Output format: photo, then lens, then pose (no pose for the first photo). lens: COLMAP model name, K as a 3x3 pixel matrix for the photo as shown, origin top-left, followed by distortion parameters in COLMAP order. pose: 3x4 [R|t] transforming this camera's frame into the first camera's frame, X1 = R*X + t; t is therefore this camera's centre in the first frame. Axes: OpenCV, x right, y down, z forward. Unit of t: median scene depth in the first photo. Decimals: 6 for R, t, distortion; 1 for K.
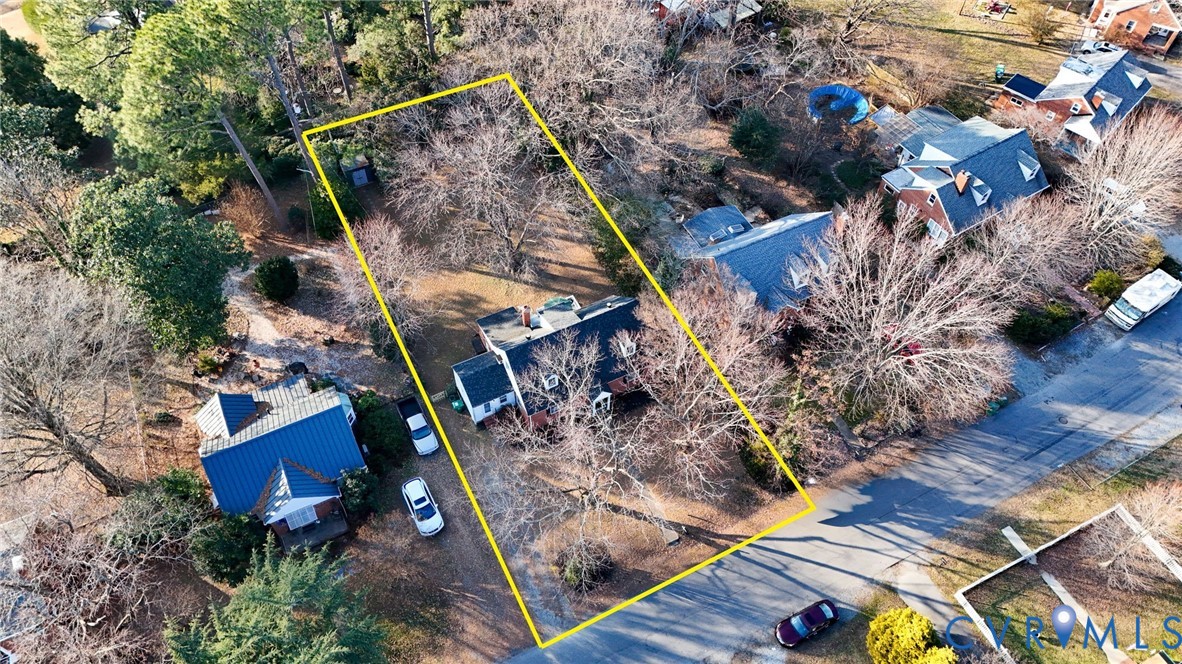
lens RADIAL K [[865.0, 0, 591.0], [0, 865.0, 332.0], [0, 0, 1]] dist [0.008841, 0.000226]
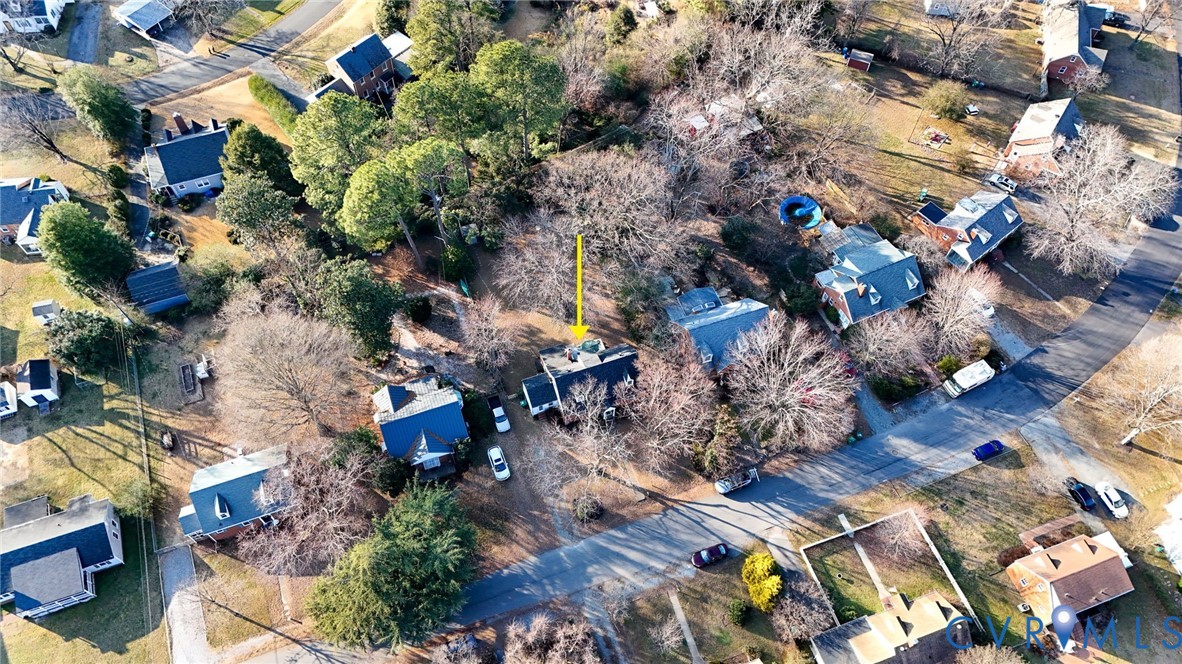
lens RADIAL K [[865.0, 0, 591.0], [0, 865.0, 332.0], [0, 0, 1]] dist [0.008841, 0.000226]
pose [[0.992878, 0.106467, -0.053466, 0.050007], [-0.100846, 0.990000, 0.098639, -0.231296], [0.063433, -0.092545, 0.993686, -0.639182]]
